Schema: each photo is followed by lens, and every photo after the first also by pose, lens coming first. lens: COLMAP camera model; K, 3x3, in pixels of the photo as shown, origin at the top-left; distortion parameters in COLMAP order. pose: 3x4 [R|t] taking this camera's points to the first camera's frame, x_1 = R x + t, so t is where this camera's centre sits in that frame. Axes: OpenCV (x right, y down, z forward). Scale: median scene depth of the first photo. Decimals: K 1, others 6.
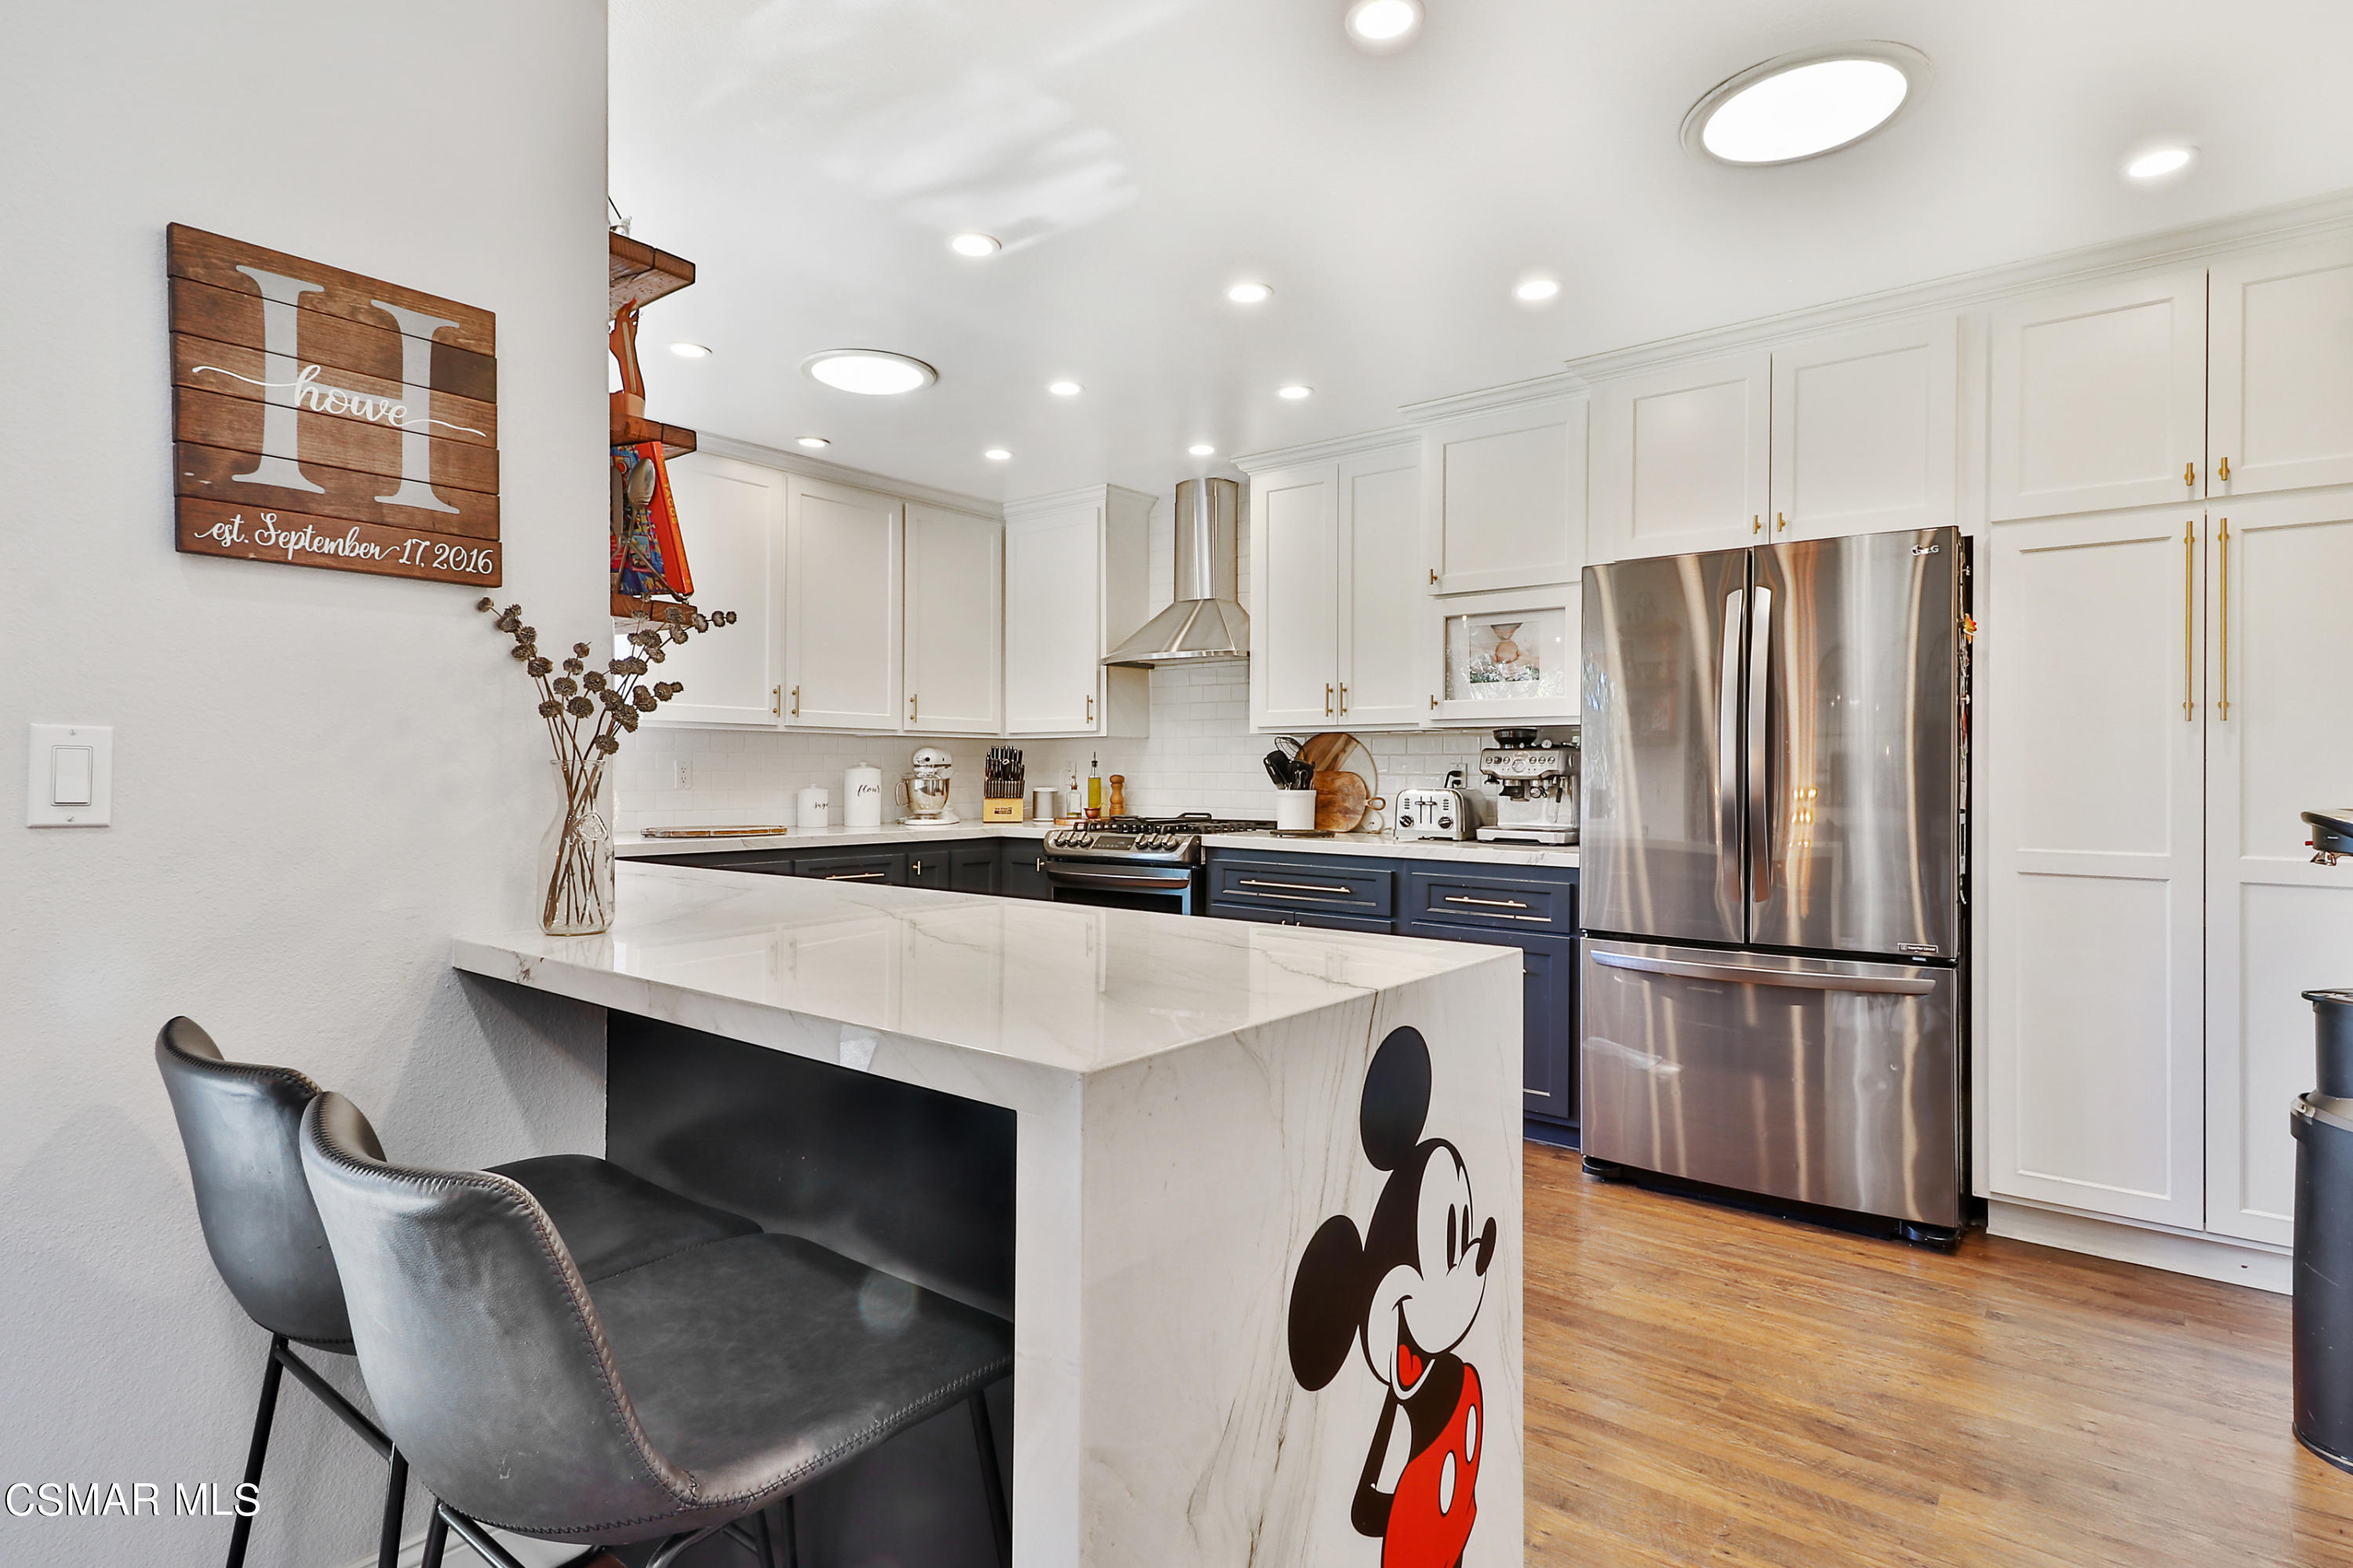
lens RADIAL K [[1202.9, 0, 1140.3], [0, 1202.9, 773.8], [0, 0, 1]] dist [0.024787, -0.015217]
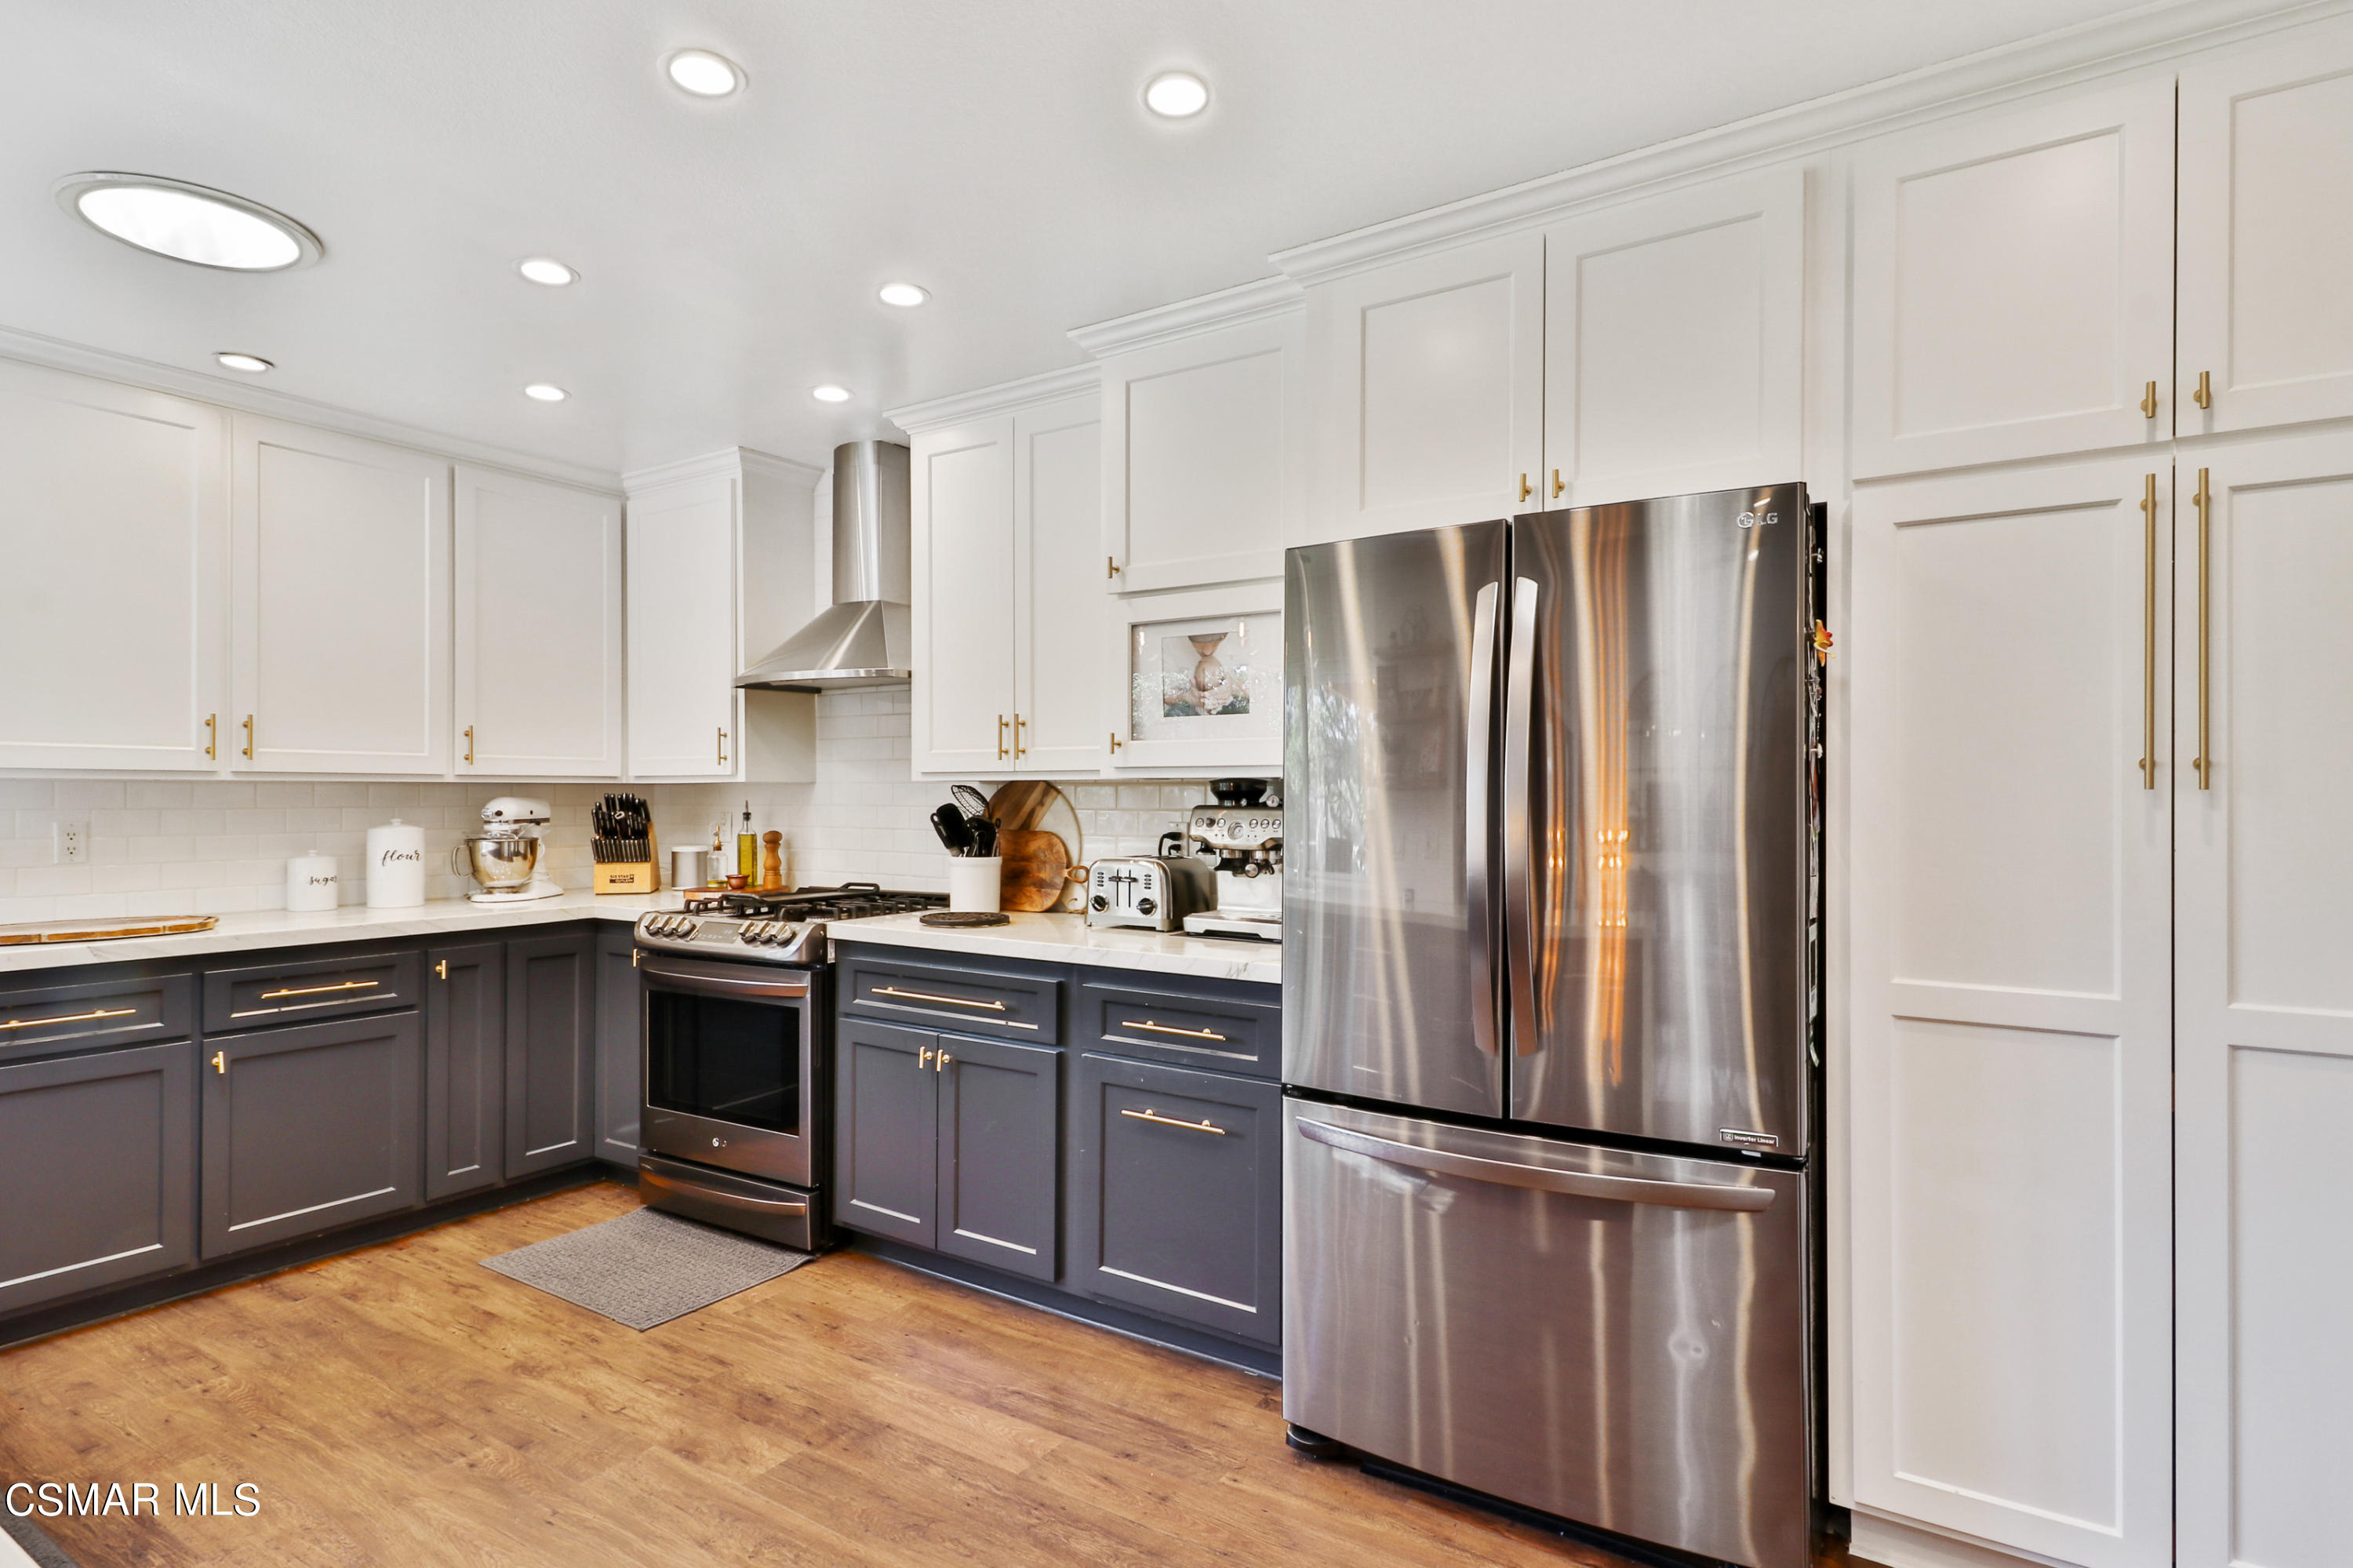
lens RADIAL K [[1194.3, 0, 1157.4], [0, 1194.3, 798.2], [0, 0, 1]] dist [0.023038, -0.012297]
pose [[0.993379, -0.002938, 0.114848, 0.174320], [0.002813, 0.999995, 0.001246, -0.026013], [-0.114851, -0.000915, 0.993382, 0.274117]]
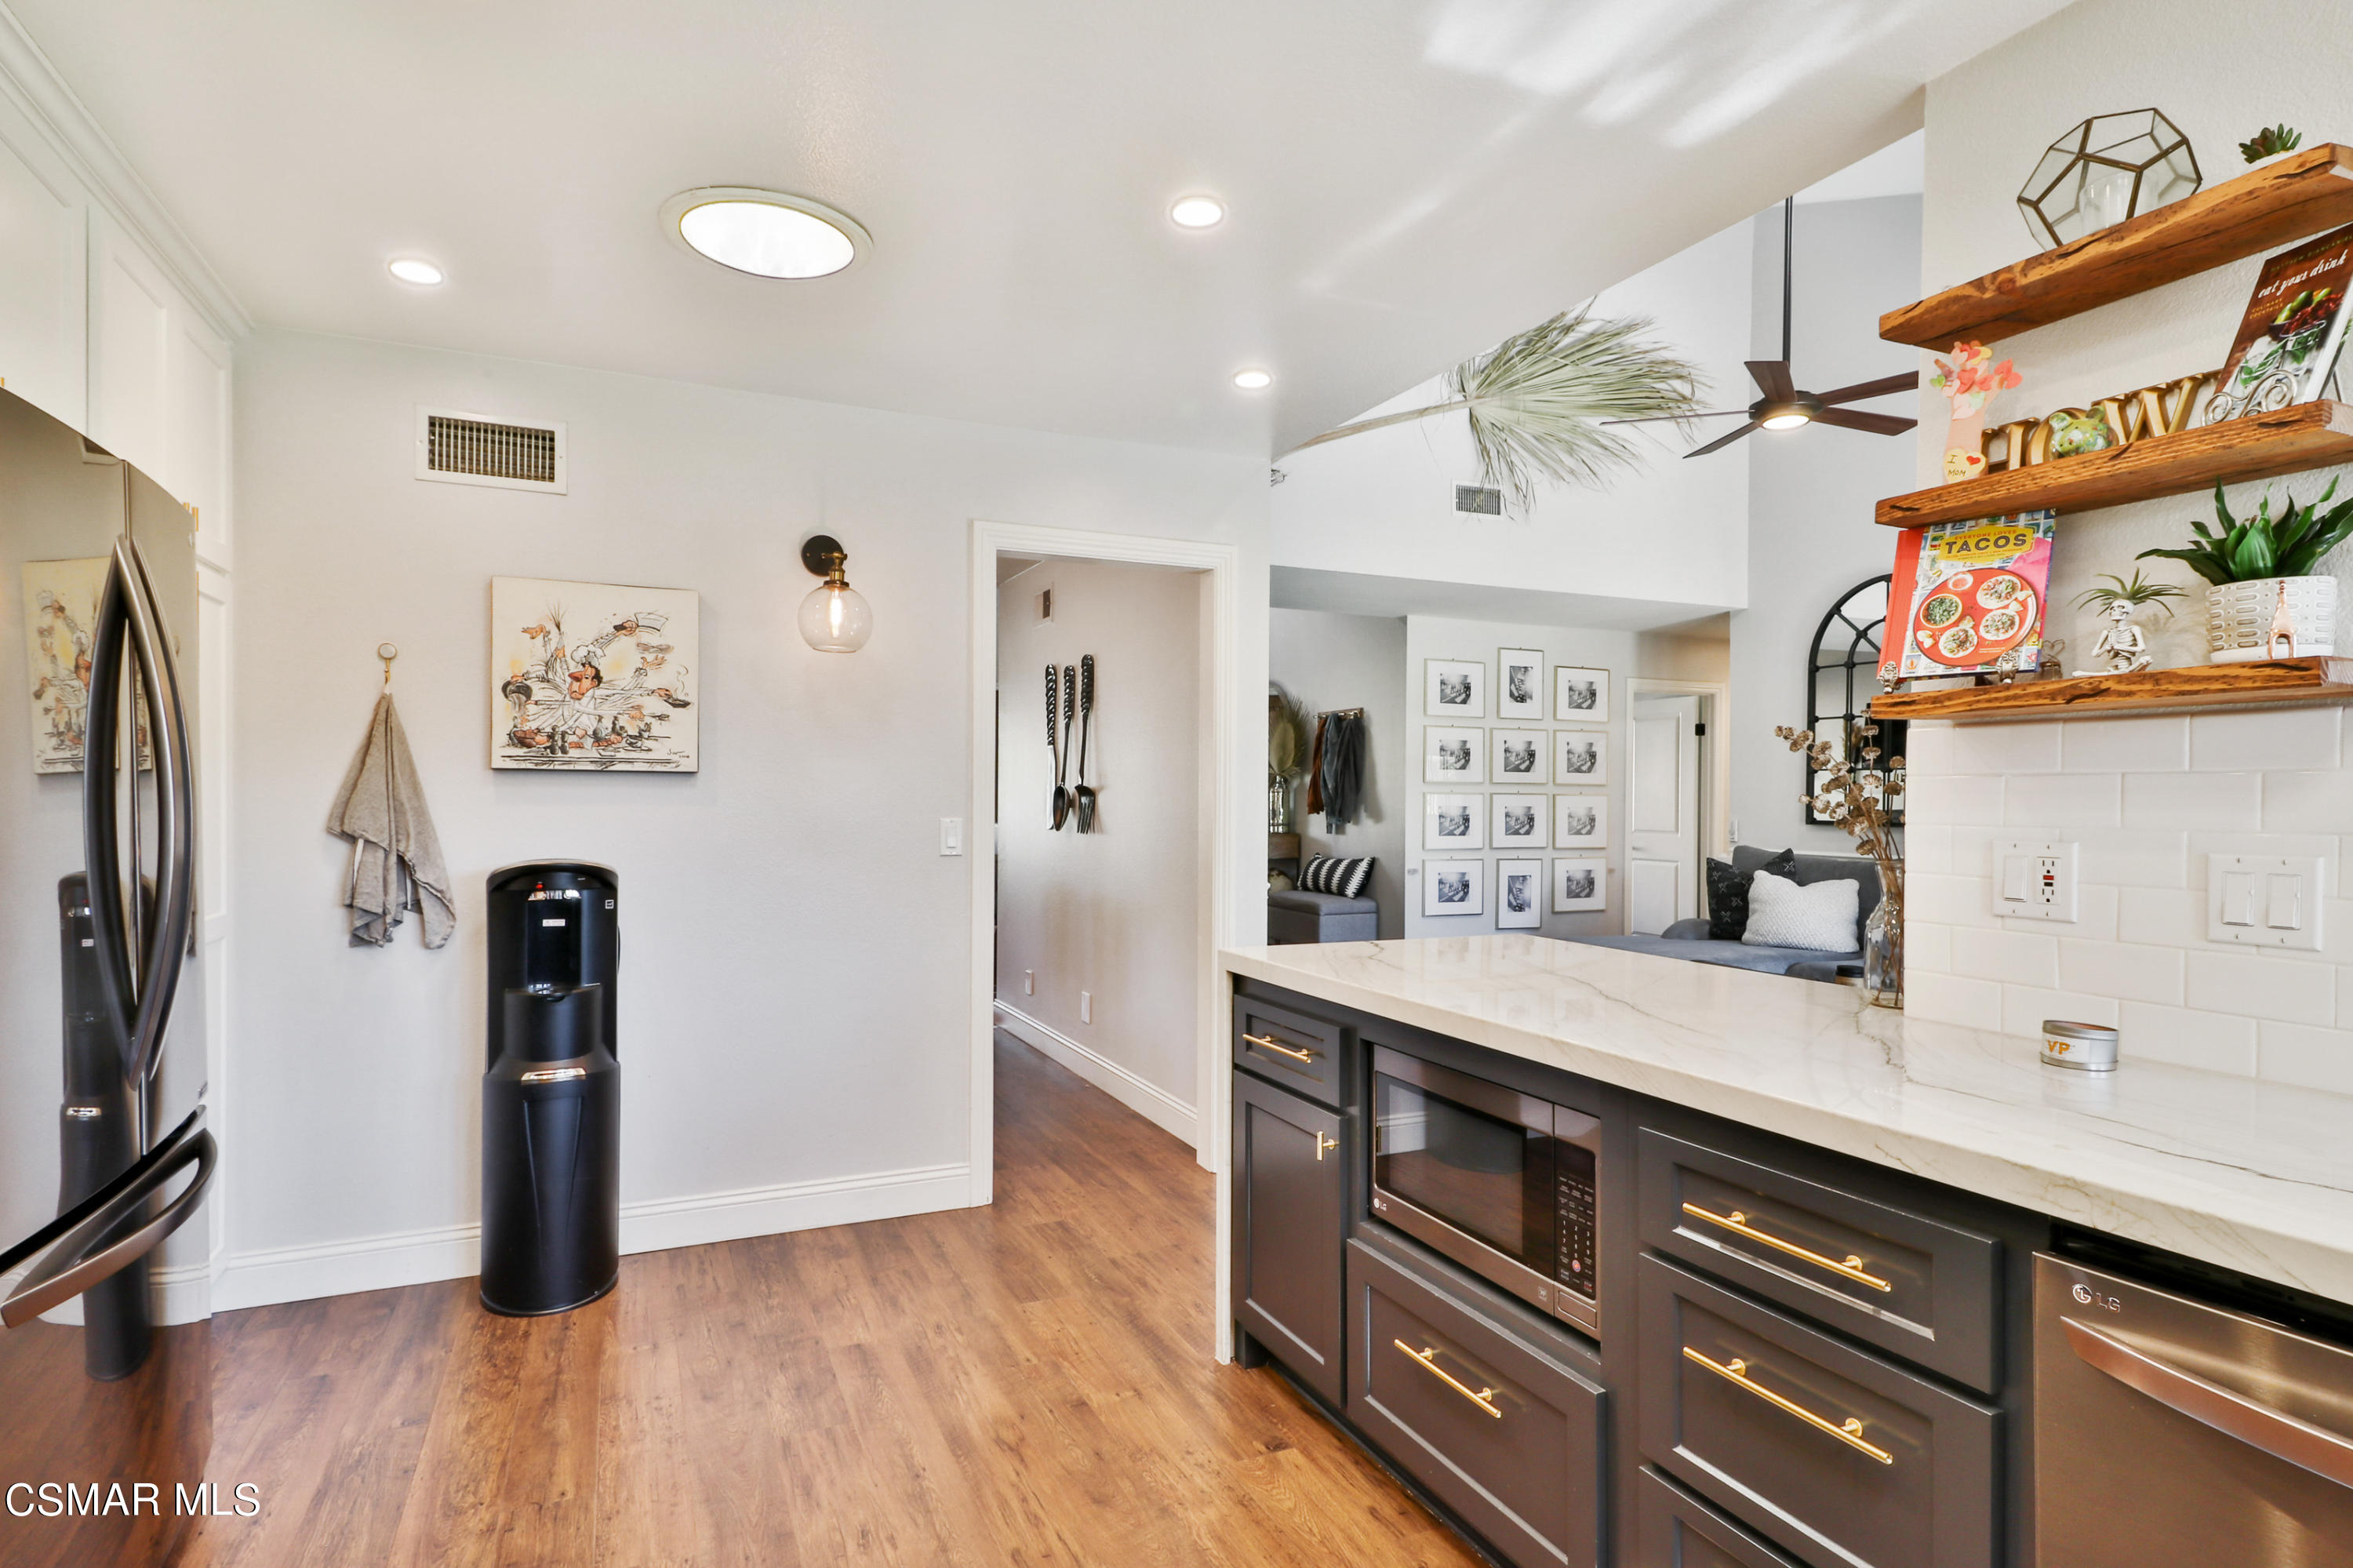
lens RADIAL K [[1211.0, 0, 1163.2], [0, 1211.0, 808.8], [0, 0, 1]] dist [0.018364, -0.000816]
pose [[-0.897520, -0.016701, 0.440657, -0.134778], [-0.011785, 0.999834, 0.013890, -0.028018], [-0.440816, 0.007273, -0.897568, 0.953910]]
